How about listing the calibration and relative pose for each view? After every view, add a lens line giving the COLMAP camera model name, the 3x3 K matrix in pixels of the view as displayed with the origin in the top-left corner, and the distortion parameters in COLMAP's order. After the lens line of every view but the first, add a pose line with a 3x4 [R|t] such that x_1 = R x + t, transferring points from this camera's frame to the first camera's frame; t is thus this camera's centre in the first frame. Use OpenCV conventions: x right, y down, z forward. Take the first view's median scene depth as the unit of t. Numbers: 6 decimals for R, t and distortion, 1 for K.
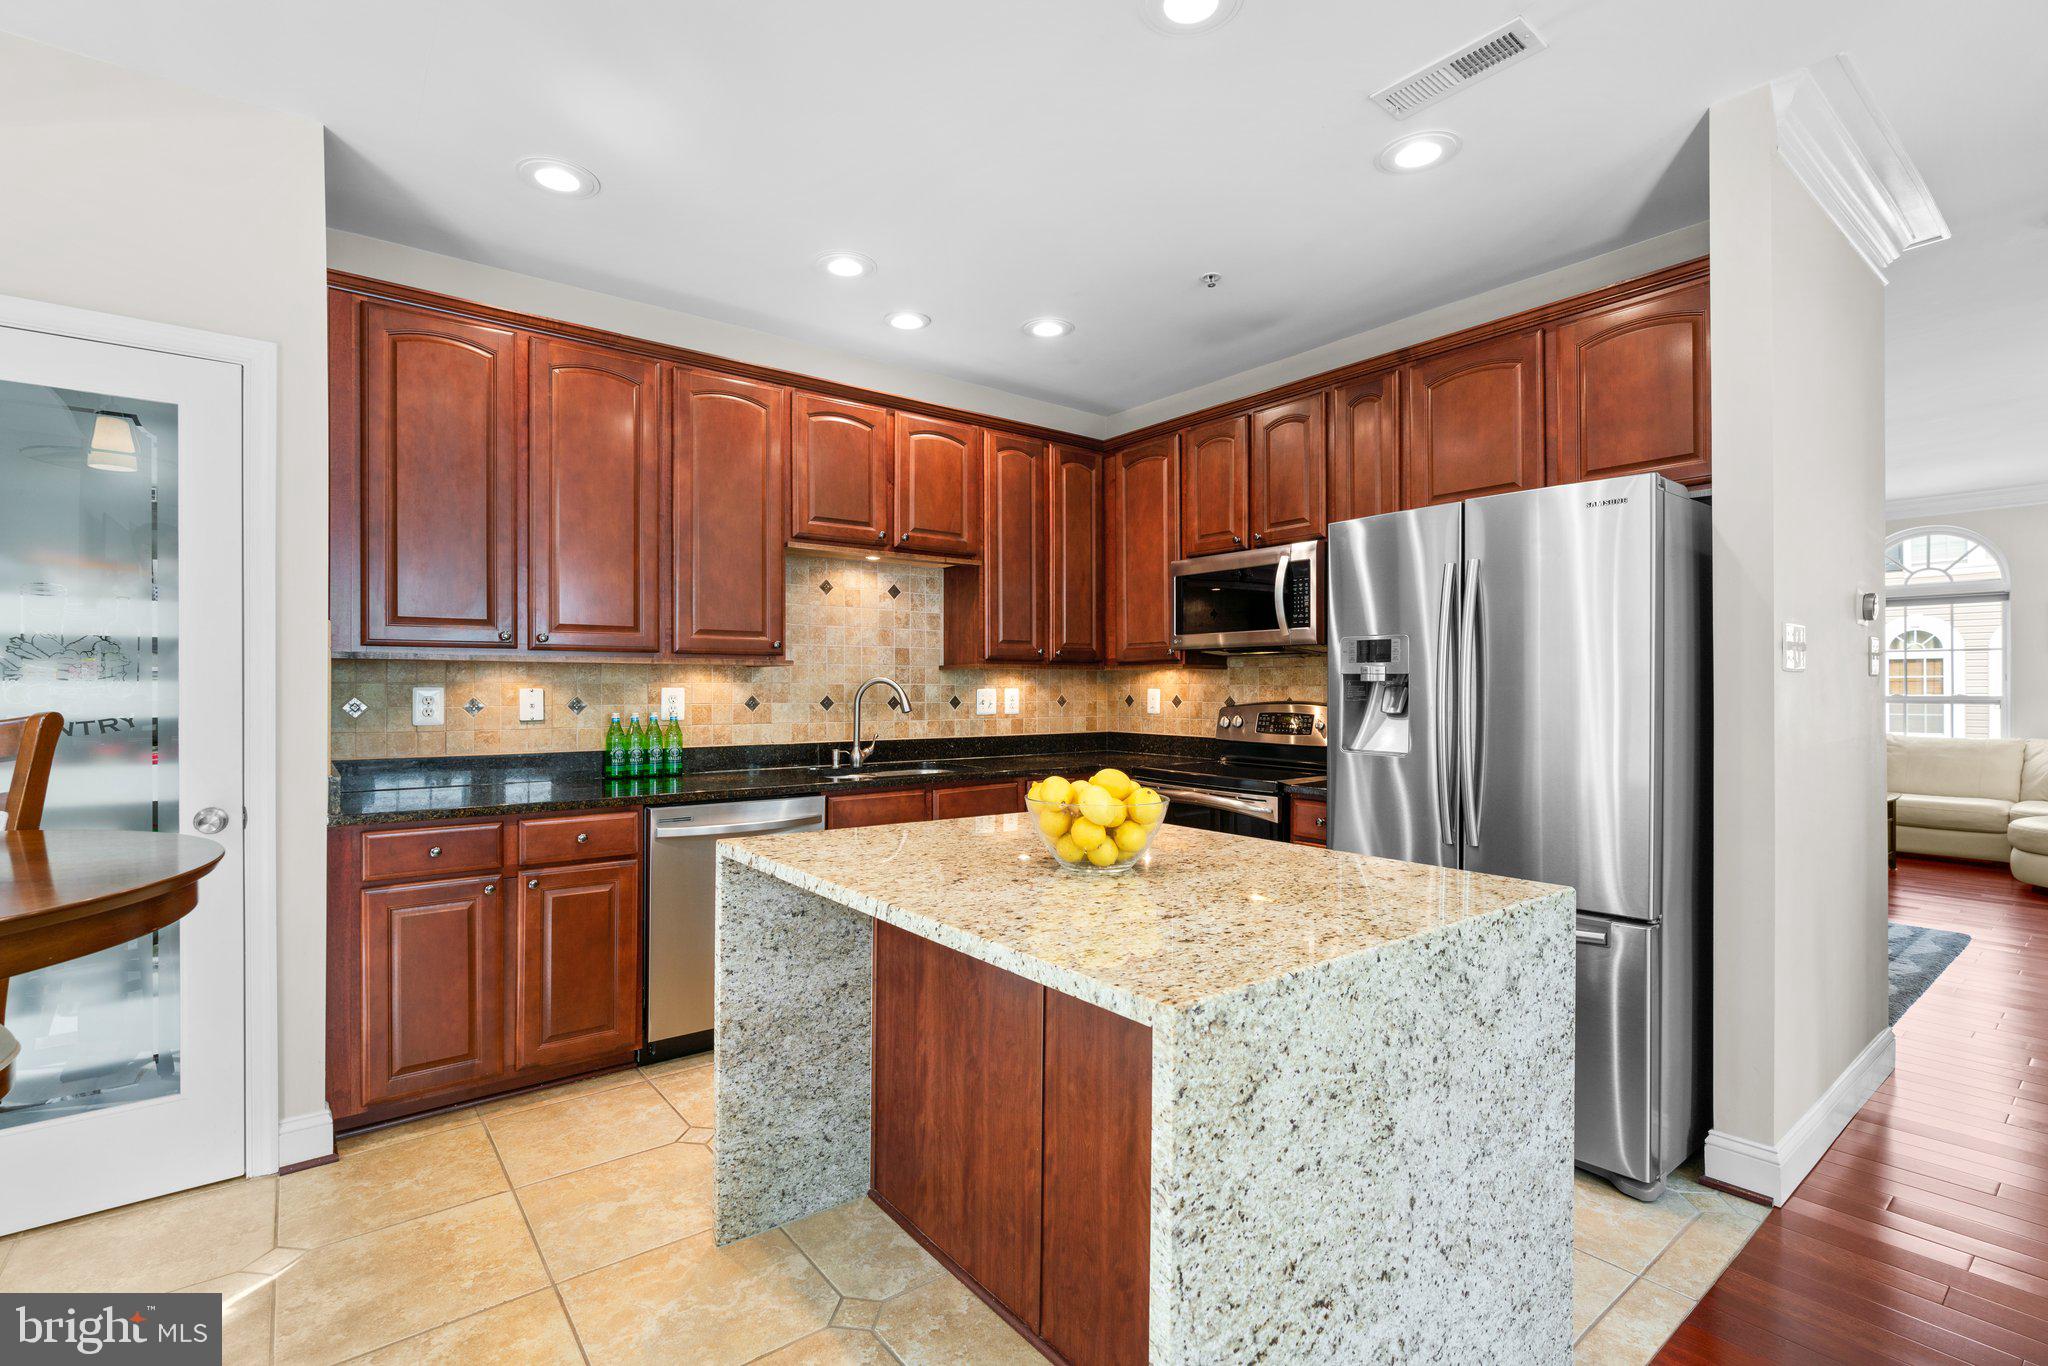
lens RADIAL K [[921.1, 0, 1011.6], [0, 921.1, 687.1], [0, 0, 1]] dist [-0.012137, 0.005802]
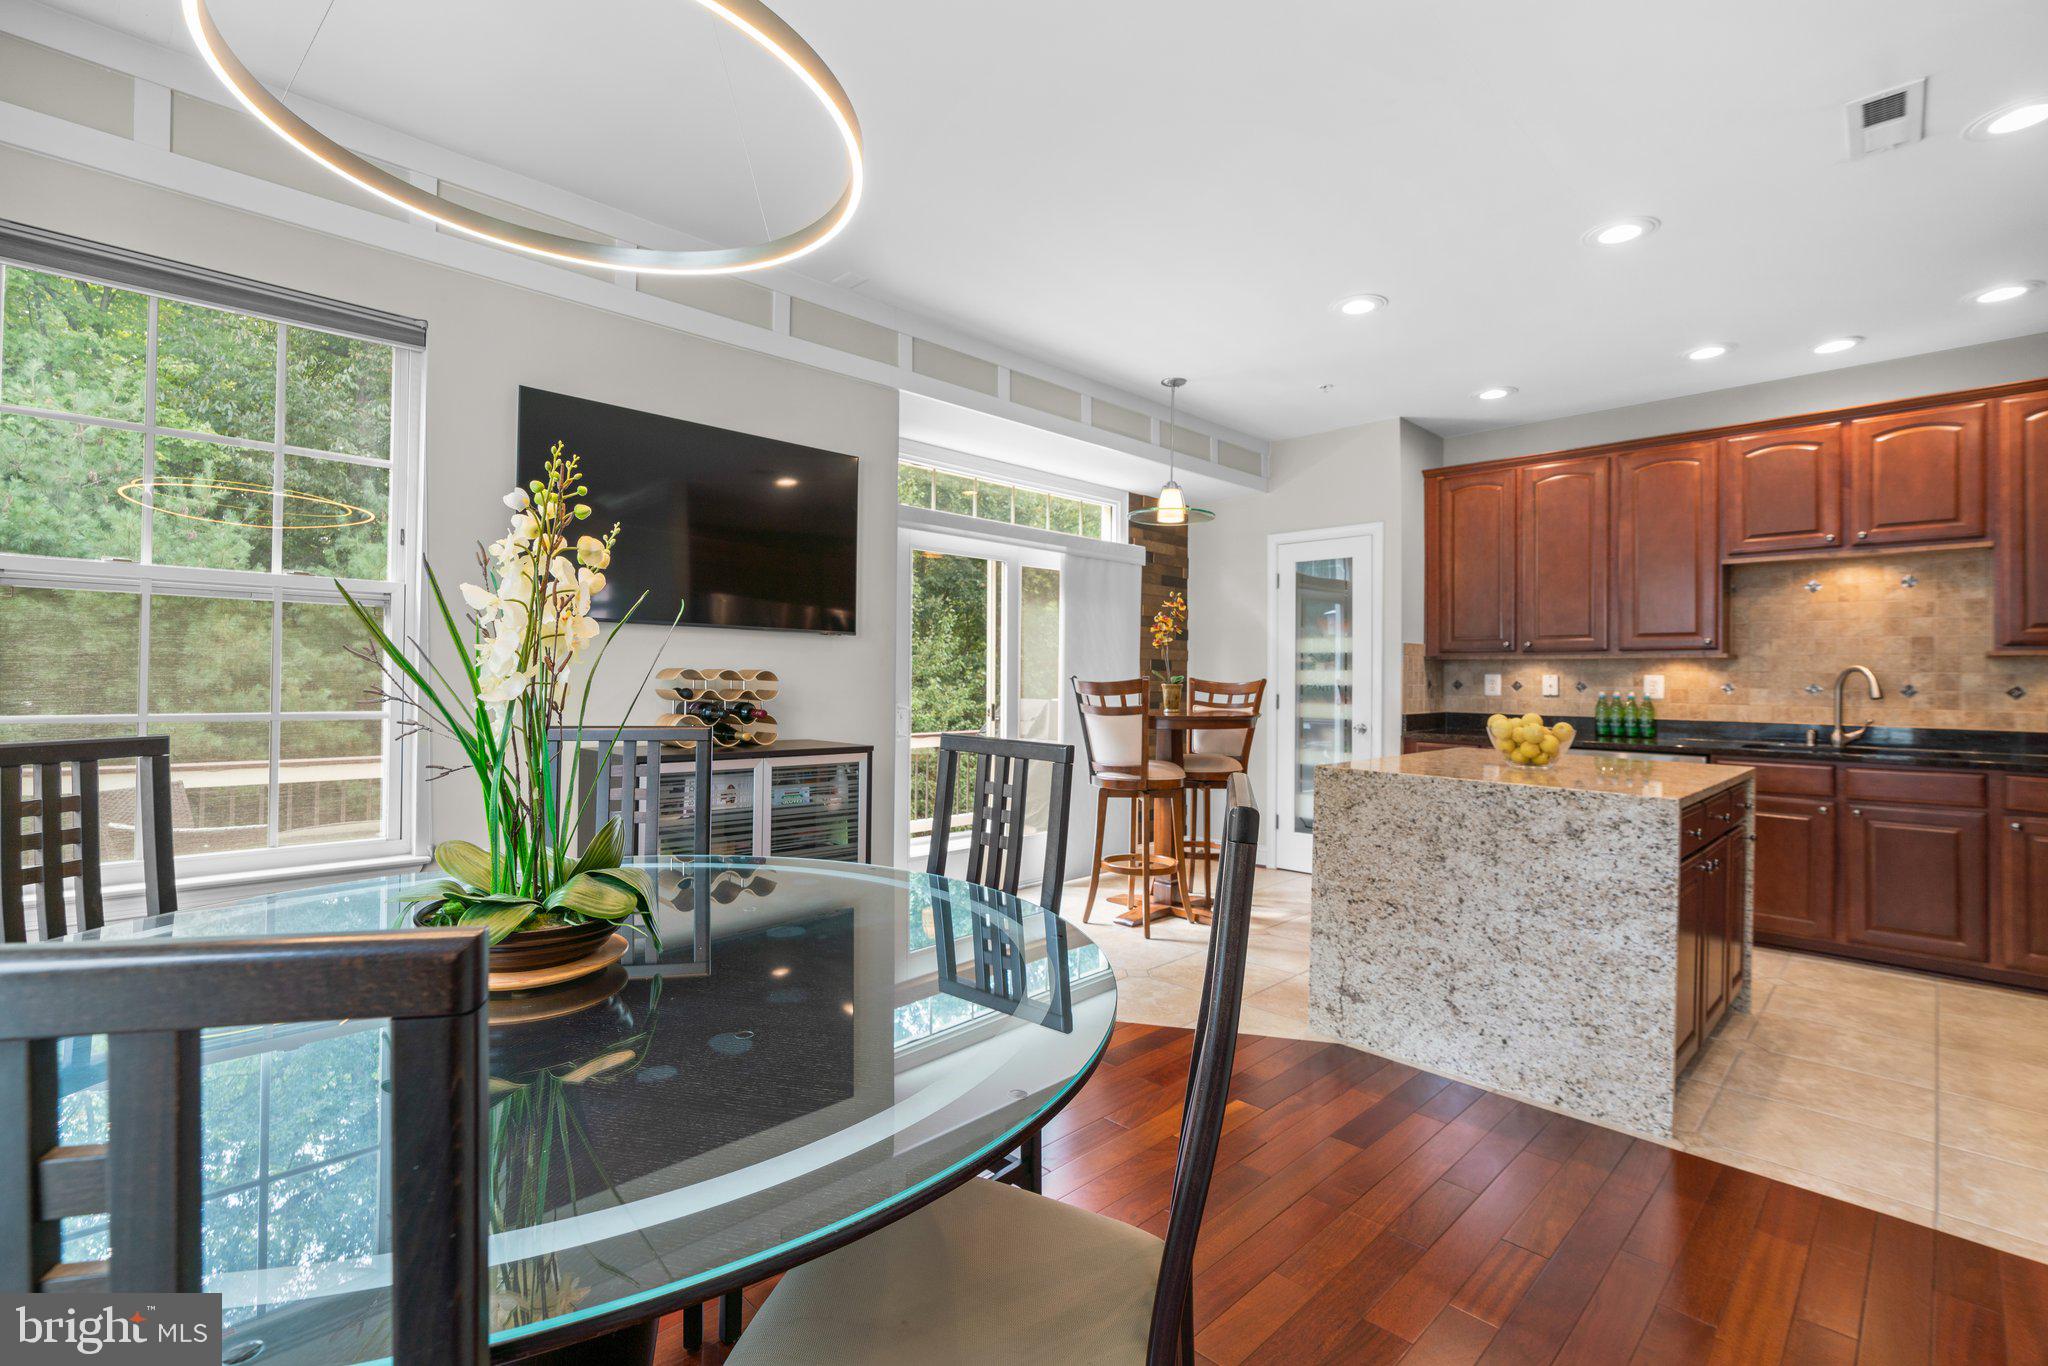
lens RADIAL K [[921.1, 0, 1016.5], [0, 921.1, 669.1], [0, 0, 1]] dist [-0.012137, 0.005802]
pose [[0.124595, -0.008759, -0.992169, 0.868157], [-0.009753, 0.999902, -0.010052, 0.014384], [0.992160, 0.010929, 0.124497, -0.117595]]
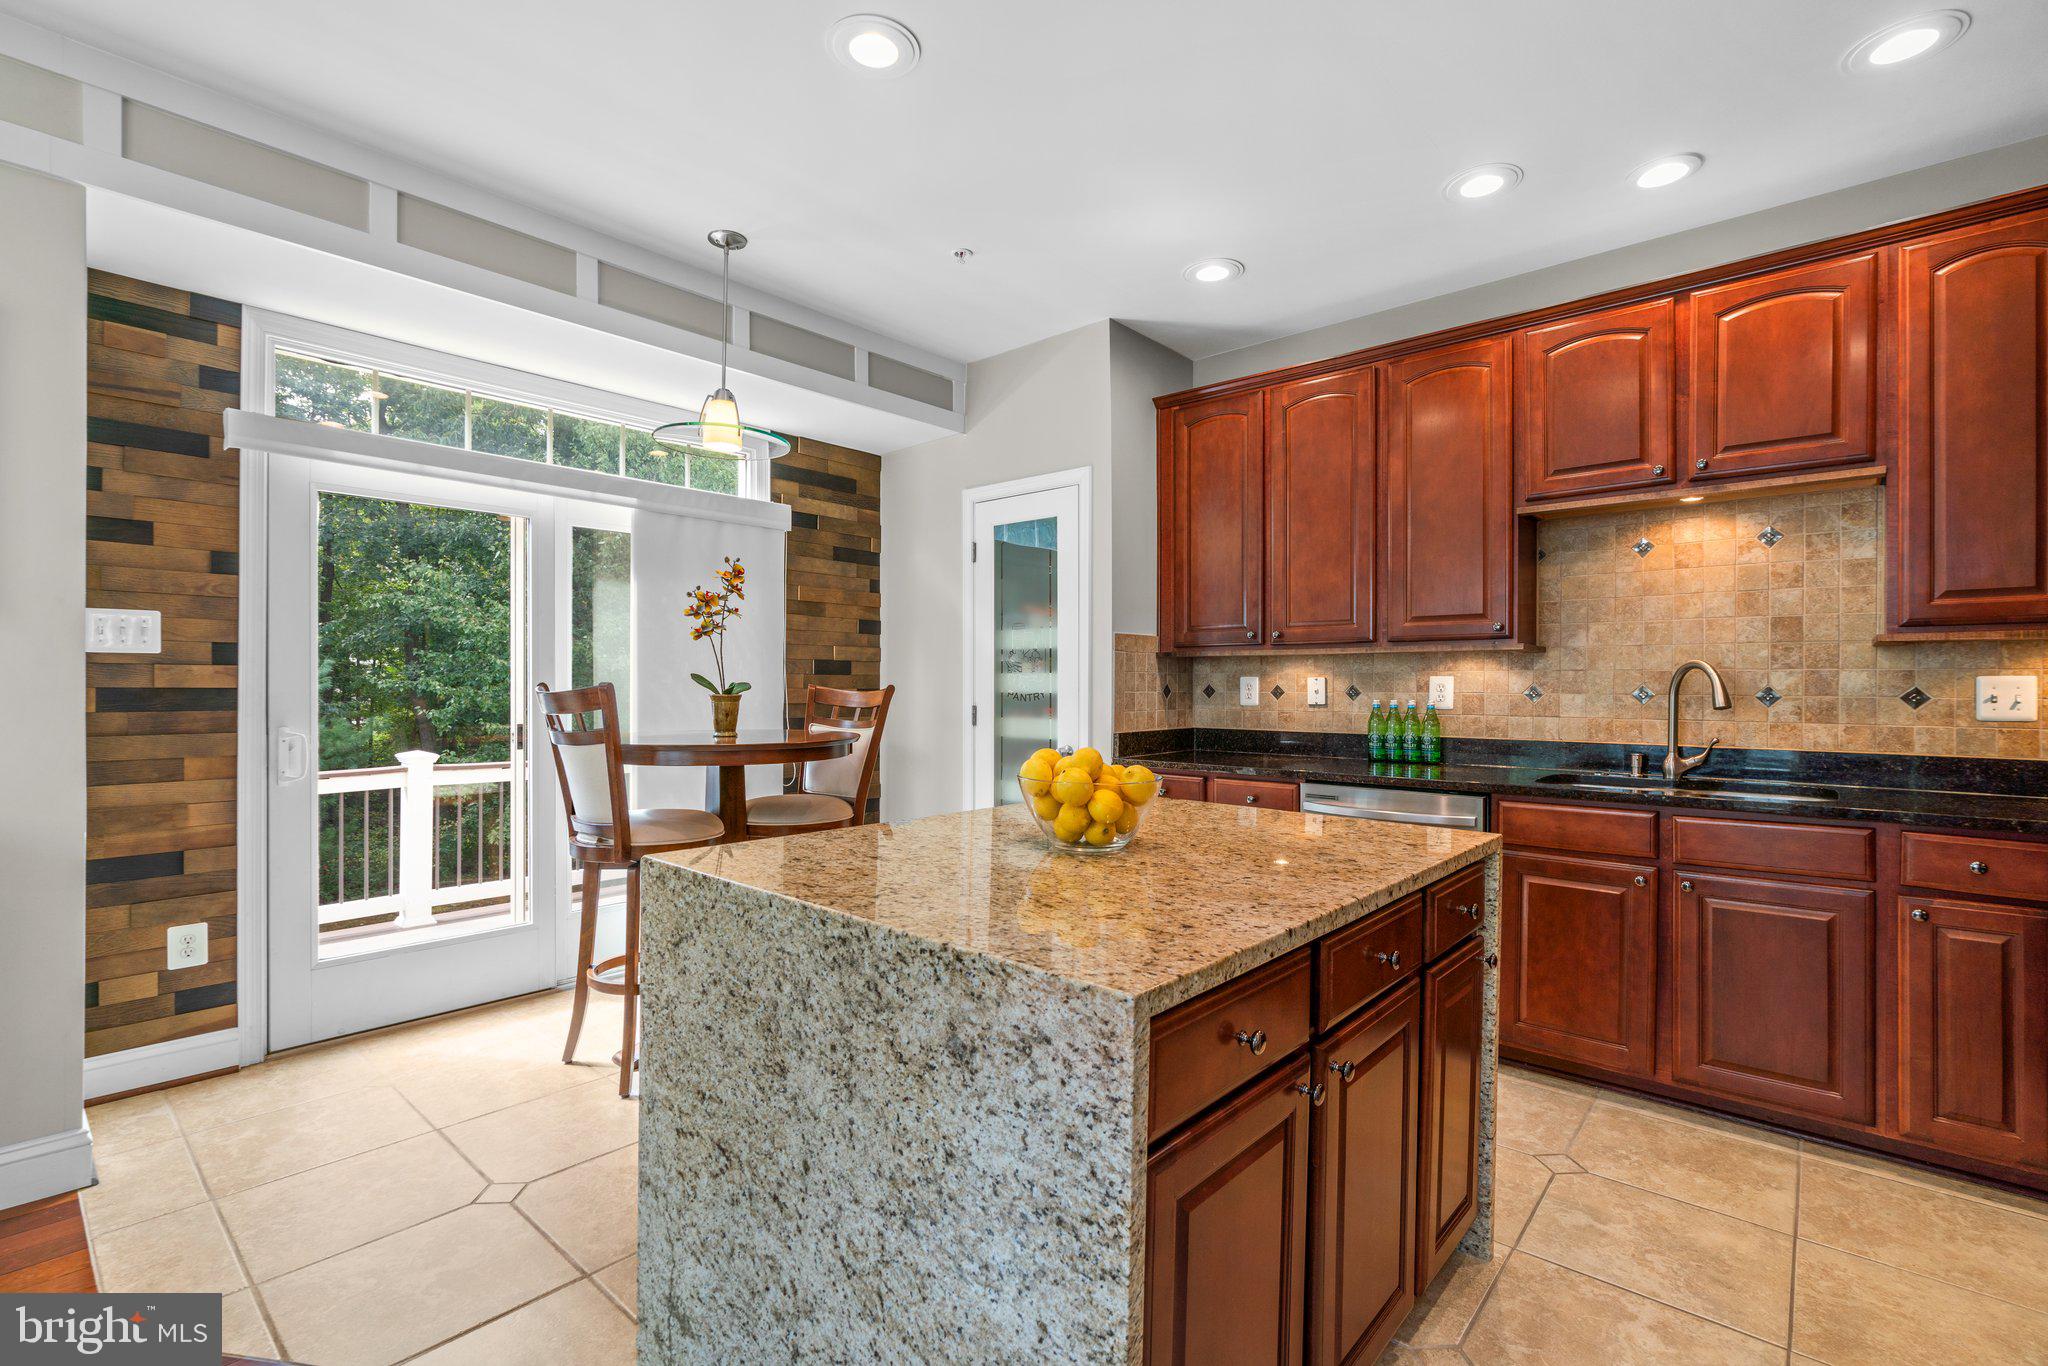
lens RADIAL K [[921.1, 0, 1019.0], [0, 921.1, 689.9], [0, 0, 1]] dist [-0.012137, 0.005802]
pose [[0.191055, 0.005558, -0.981564, 0.512567], [-0.002008, 0.999984, 0.005271, 0.011064], [0.981577, 0.000964, 0.191063, 0.360976]]
